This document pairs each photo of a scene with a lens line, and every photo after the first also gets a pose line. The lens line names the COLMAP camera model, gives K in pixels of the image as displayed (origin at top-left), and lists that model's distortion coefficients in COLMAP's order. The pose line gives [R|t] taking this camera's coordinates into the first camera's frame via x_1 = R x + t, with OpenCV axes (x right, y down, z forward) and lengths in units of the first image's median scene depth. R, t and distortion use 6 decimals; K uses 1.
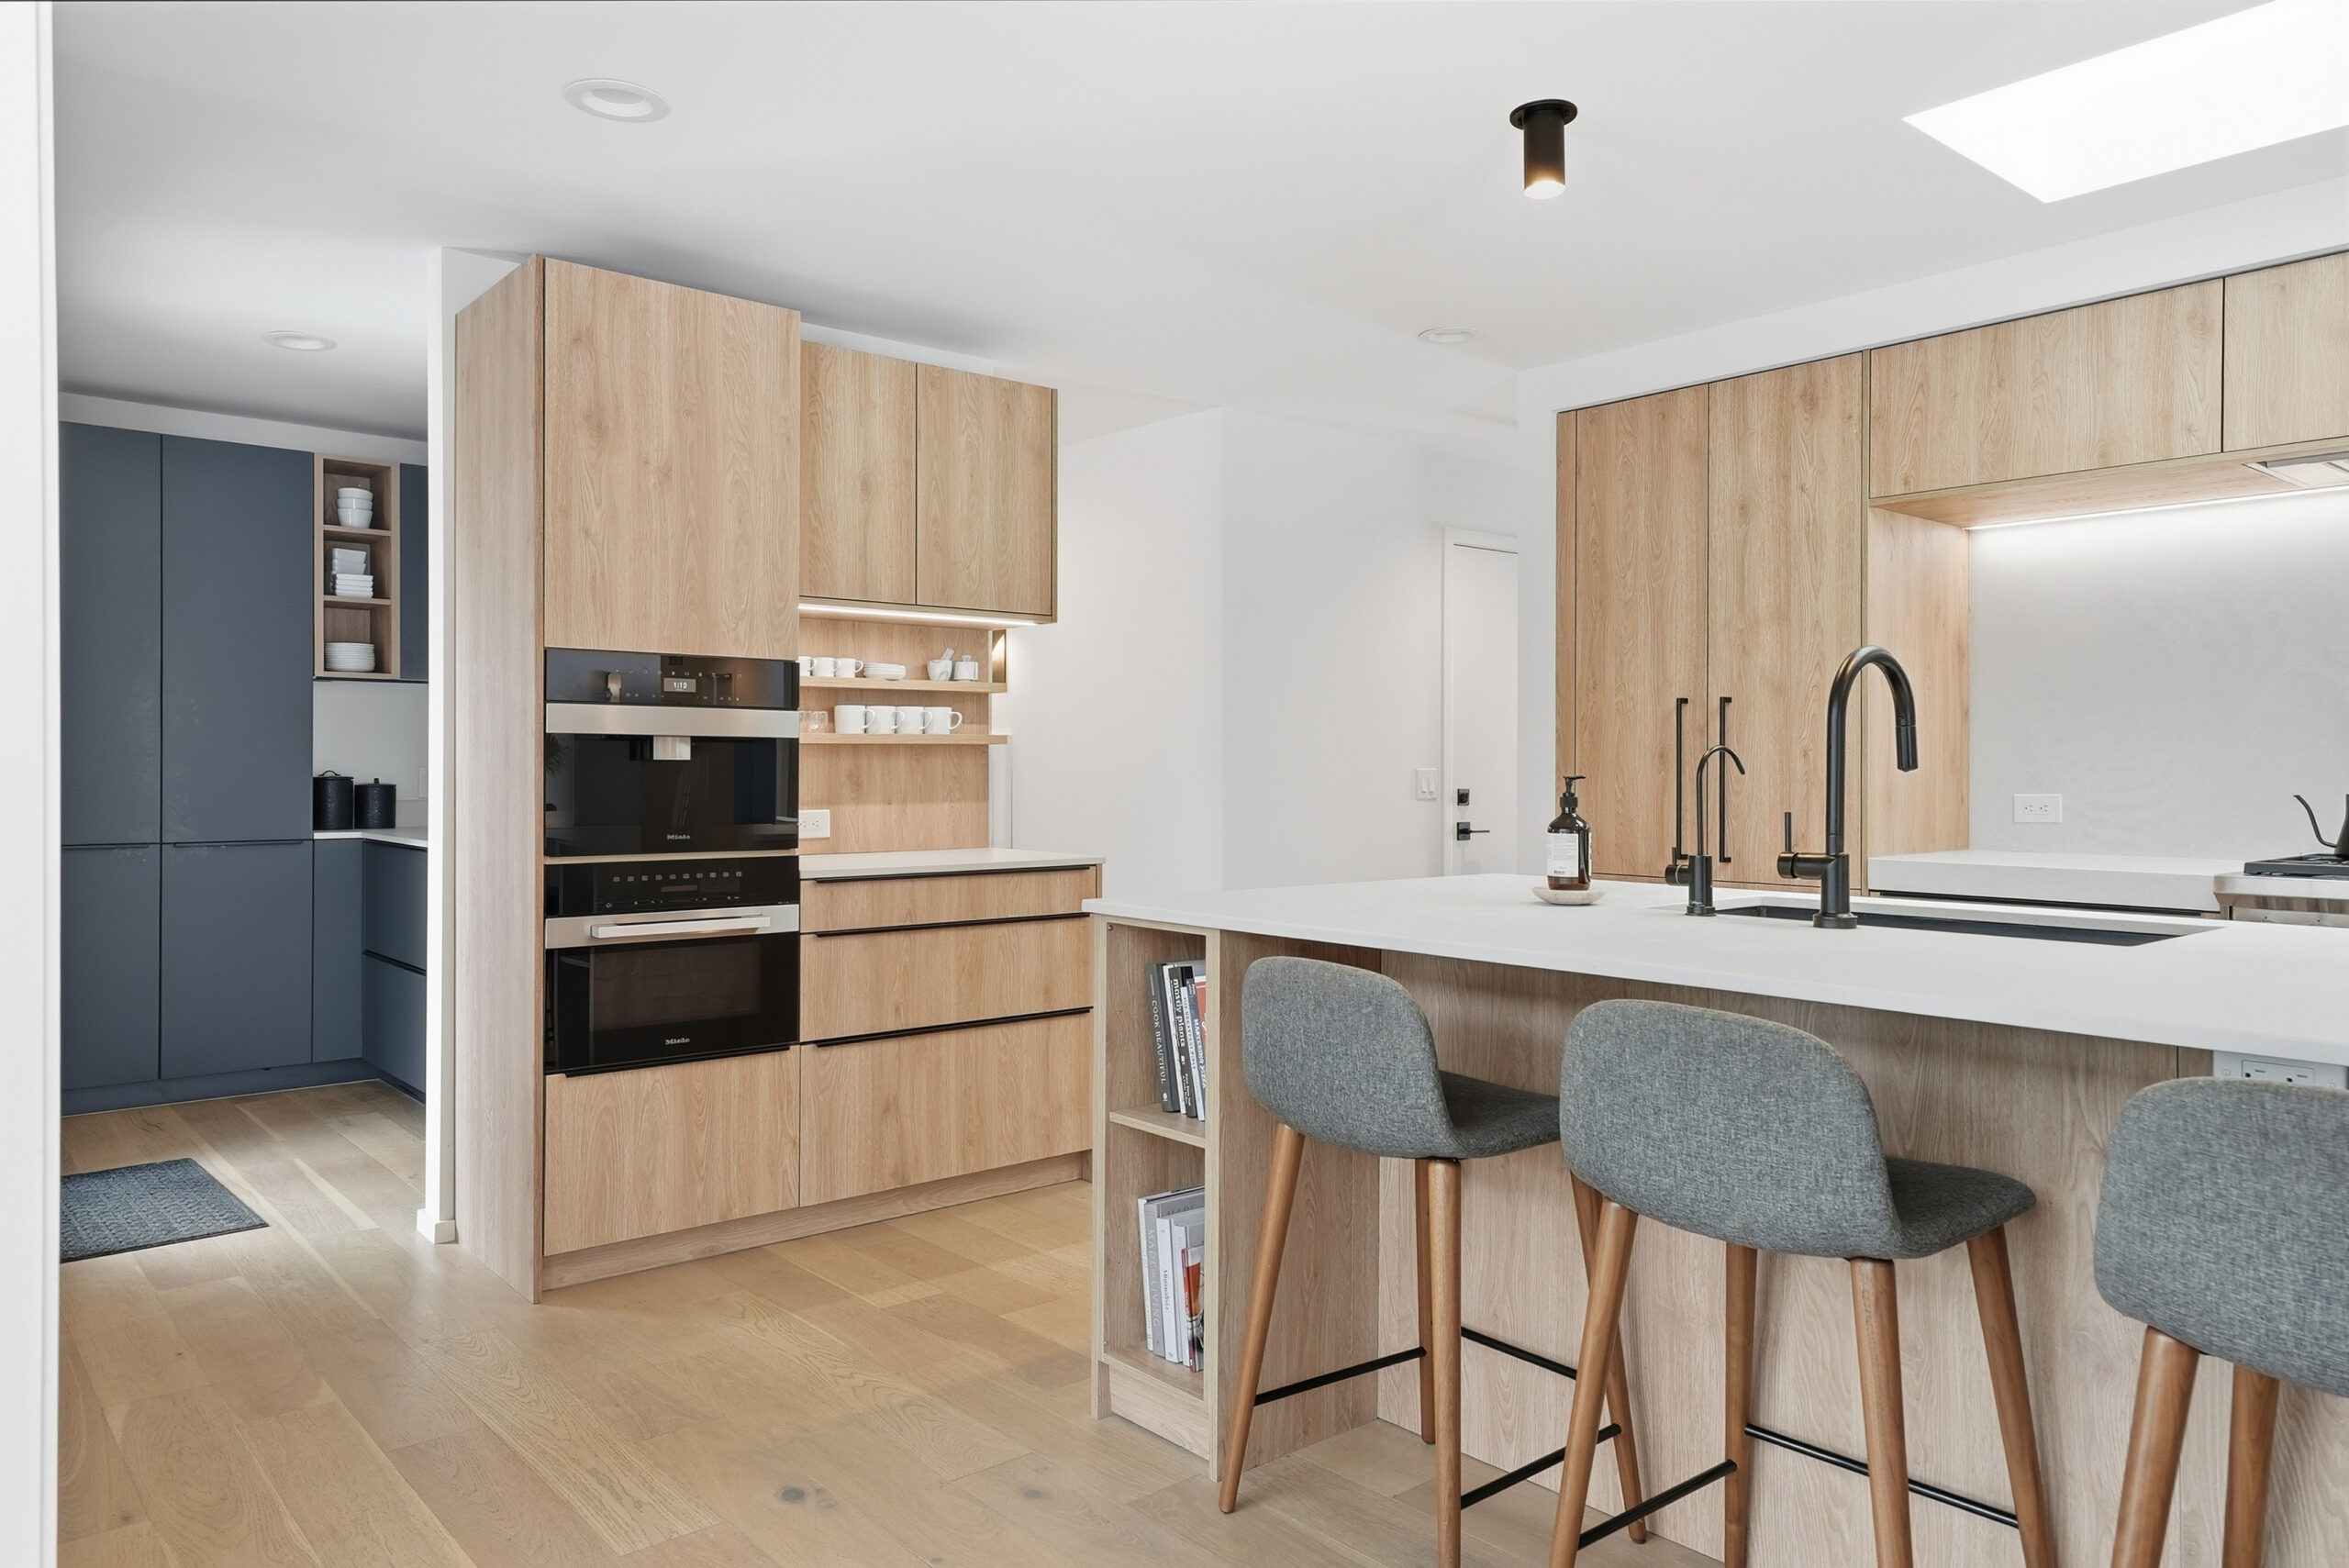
lens RADIAL K [[1540.5, 0, 1184.3], [0, 1540.5, 763.9], [0, 0, 1]] dist [0.022637, -0.000764]
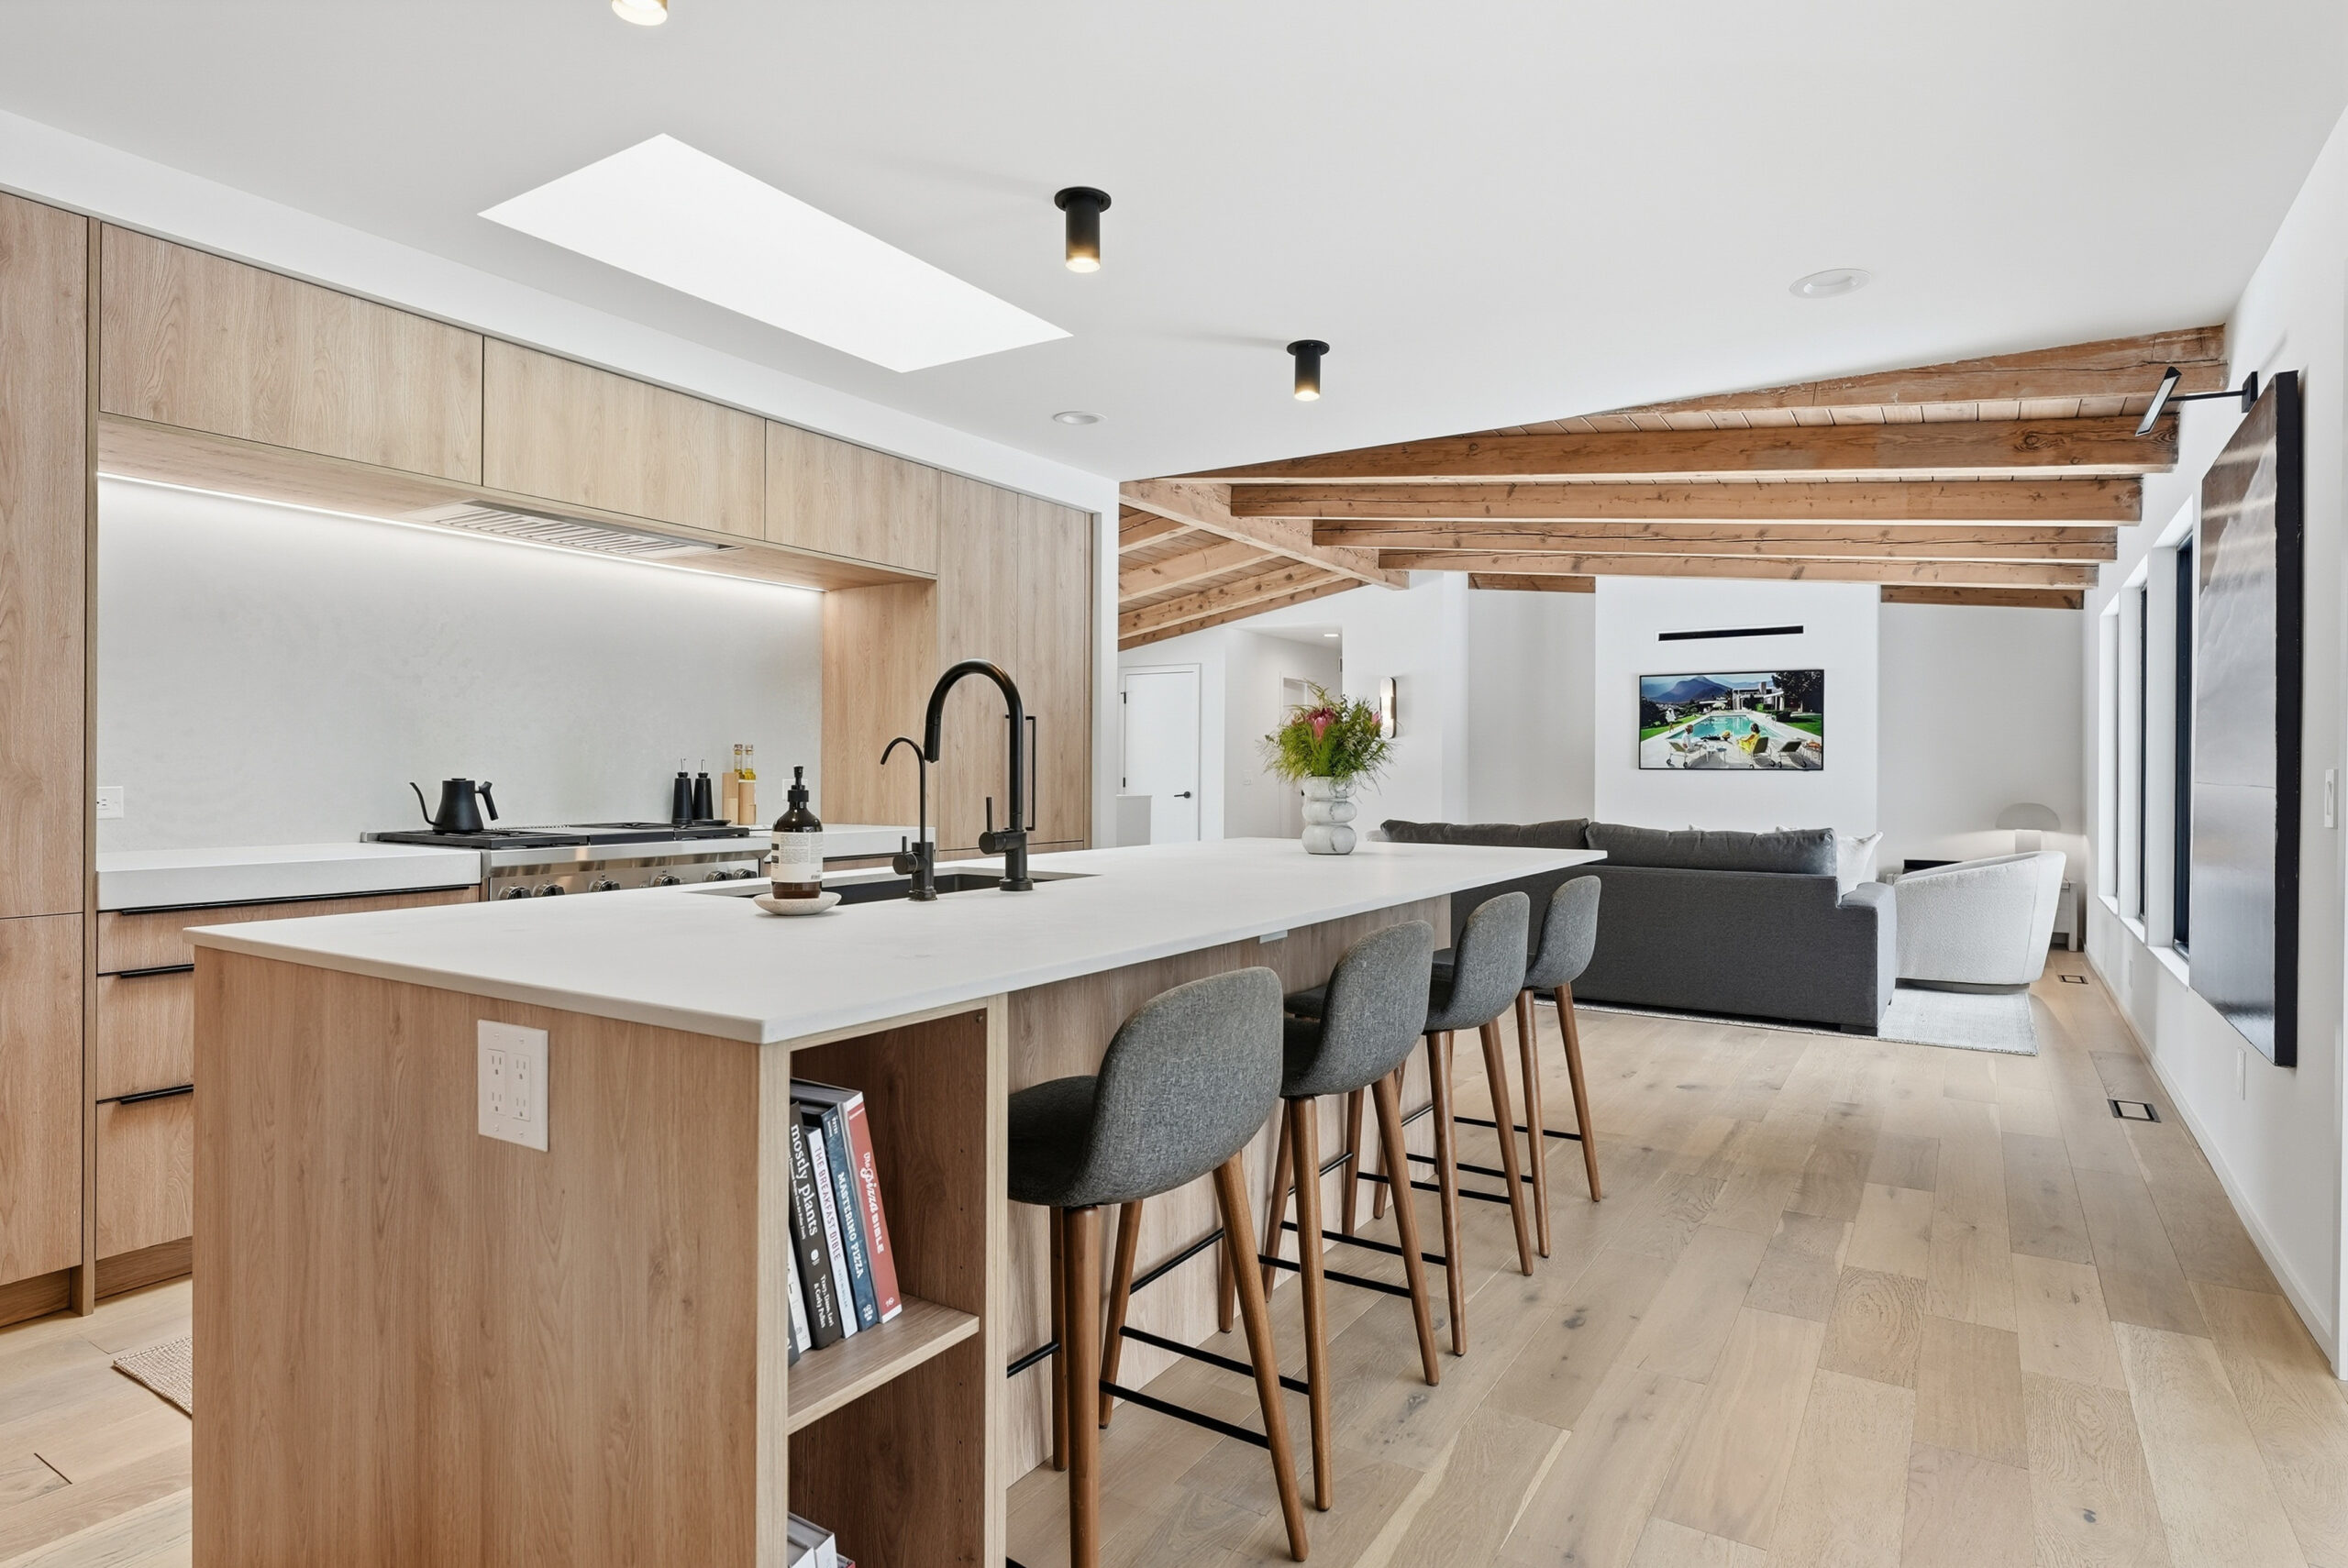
lens RADIAL K [[1258.2, 0, 1178.5], [0, 1258.2, 771.4], [0, 0, 1]] dist [-0.000231, -0.000565]
pose [[-0.288255, -0.004262, 0.957544, -0.362733], [-0.007538, 0.999969, 0.002181, 0.005599], [-0.957524, -0.006589, -0.288278, 0.744972]]
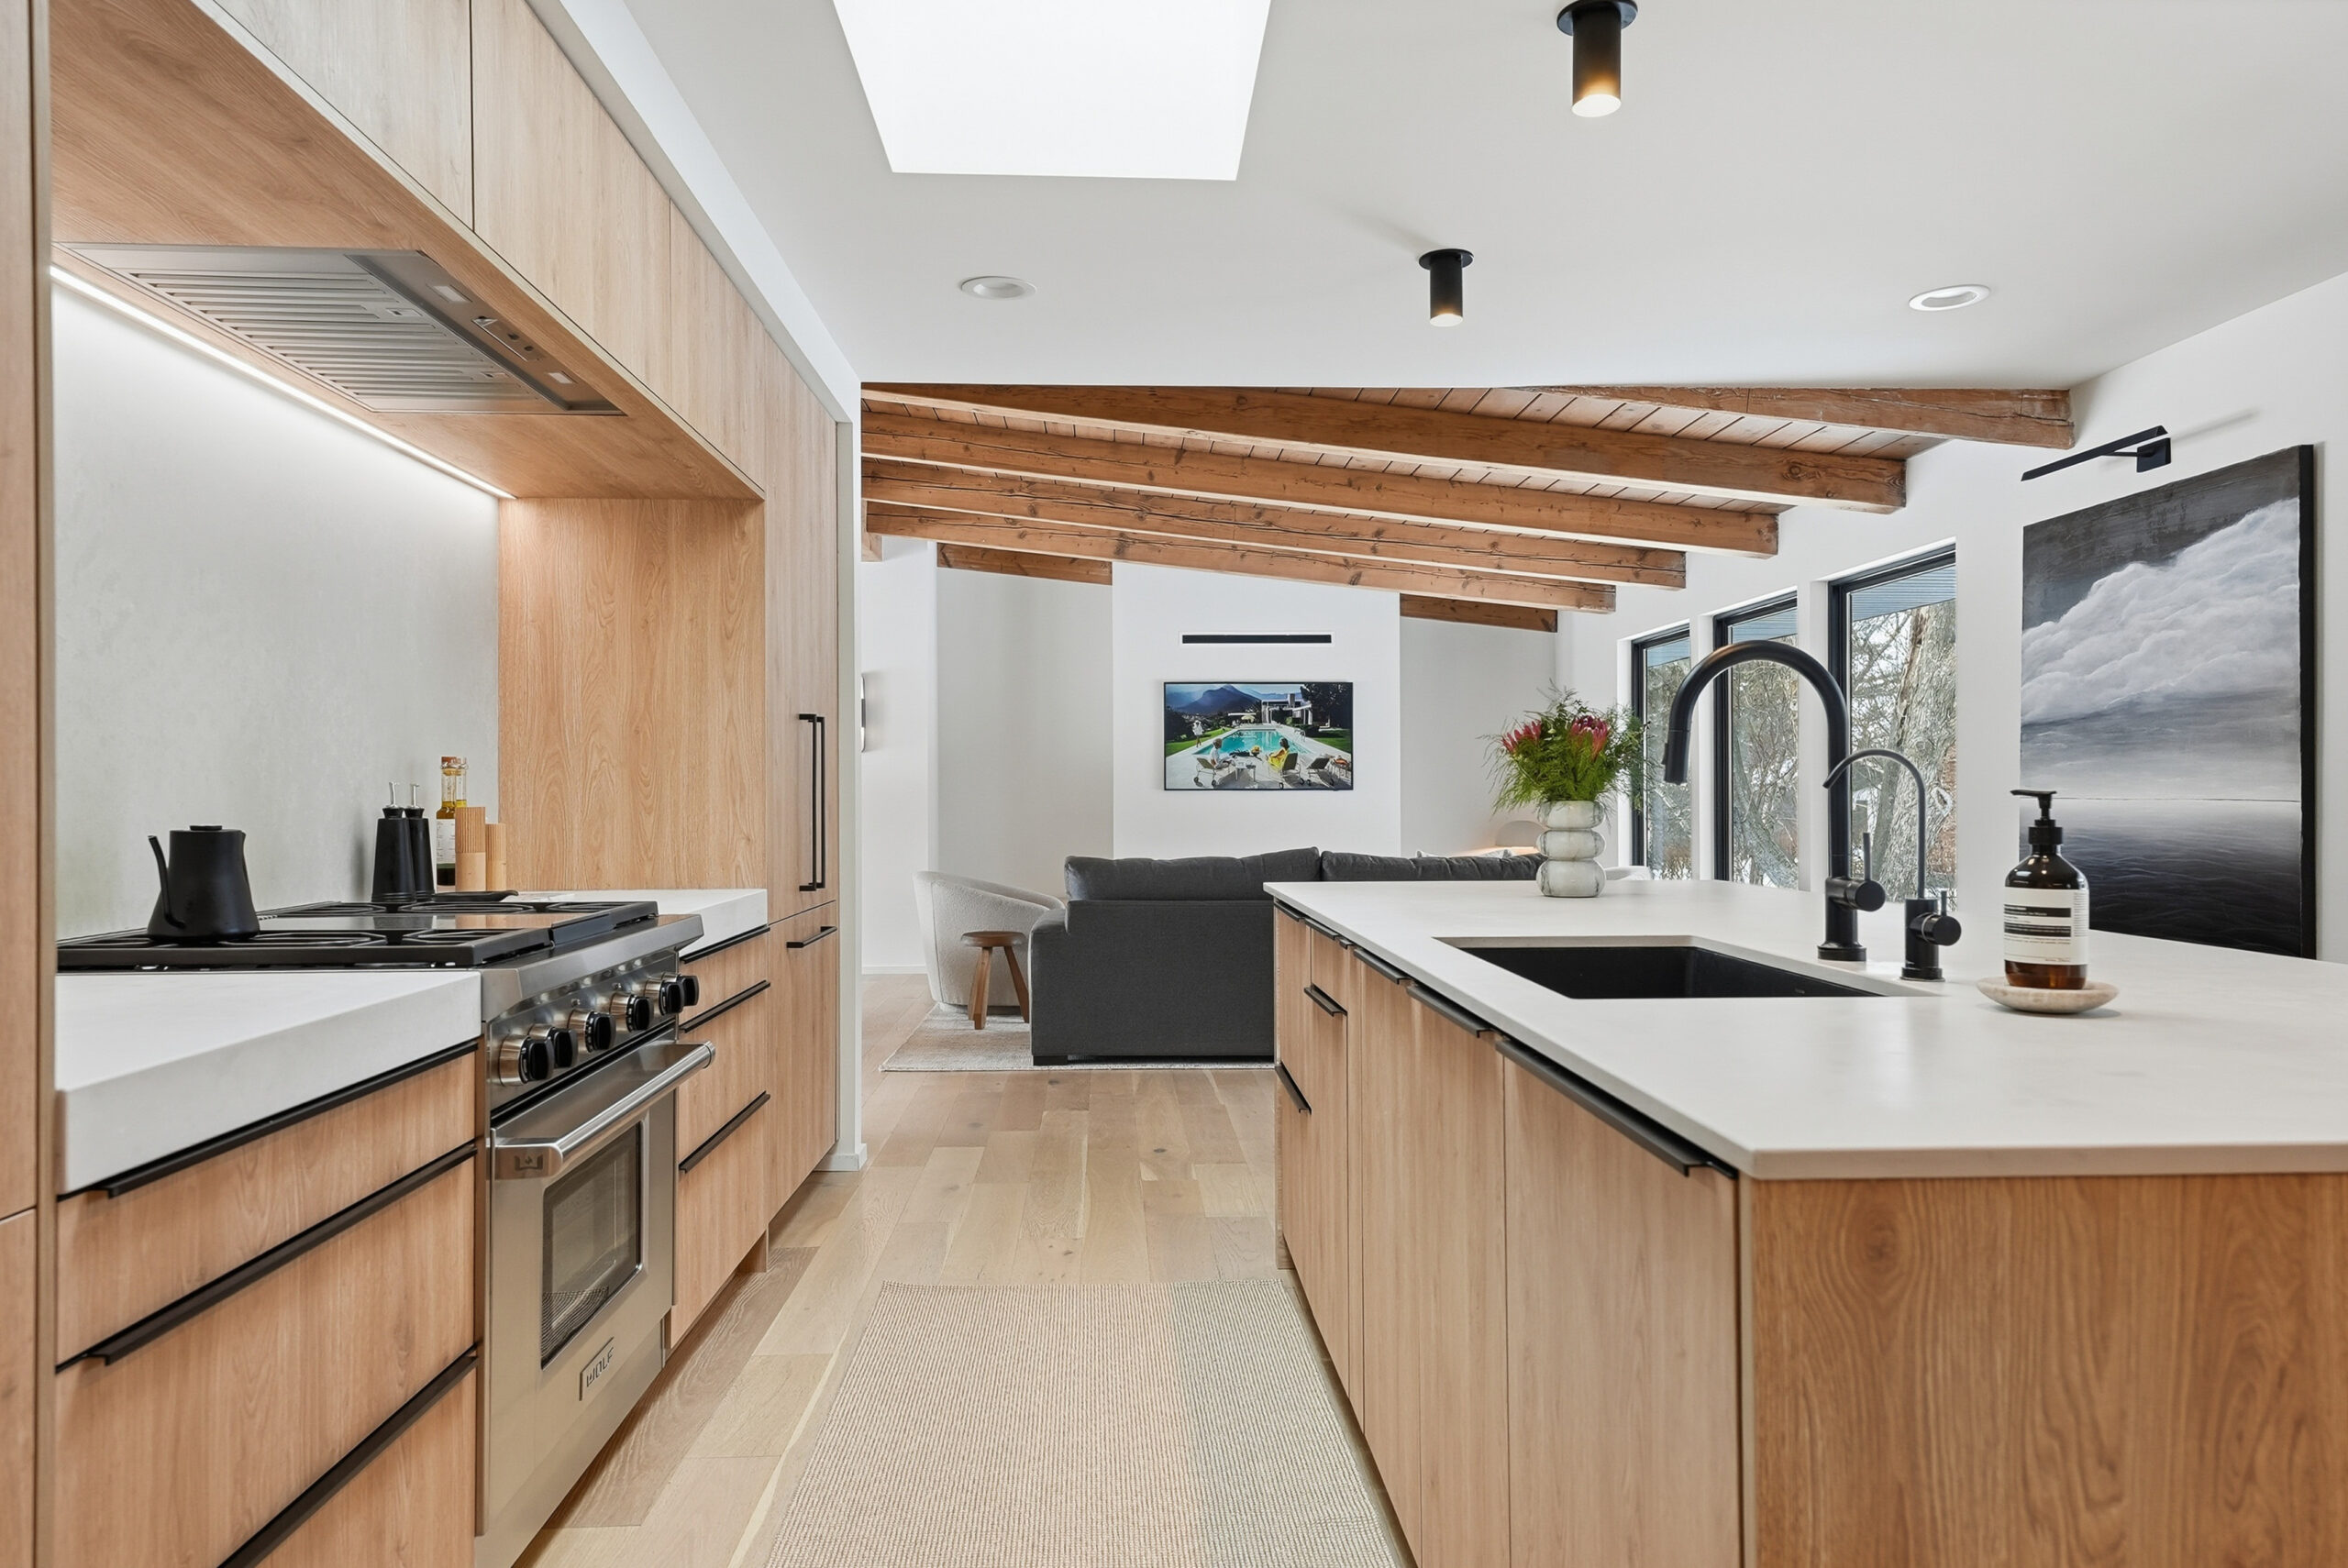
lens RADIAL K [[1540.3, 0, 1185.2], [0, 1540.3, 795.4], [0, 0, 1]] dist [0.041488, -0.032609]
pose [[-0.787256, 0.000303, 0.616626, 0.107399], [0.001856, 0.999997, 0.001878, 0.005480], [-0.616624, 0.002623, -0.787254, 1.241072]]
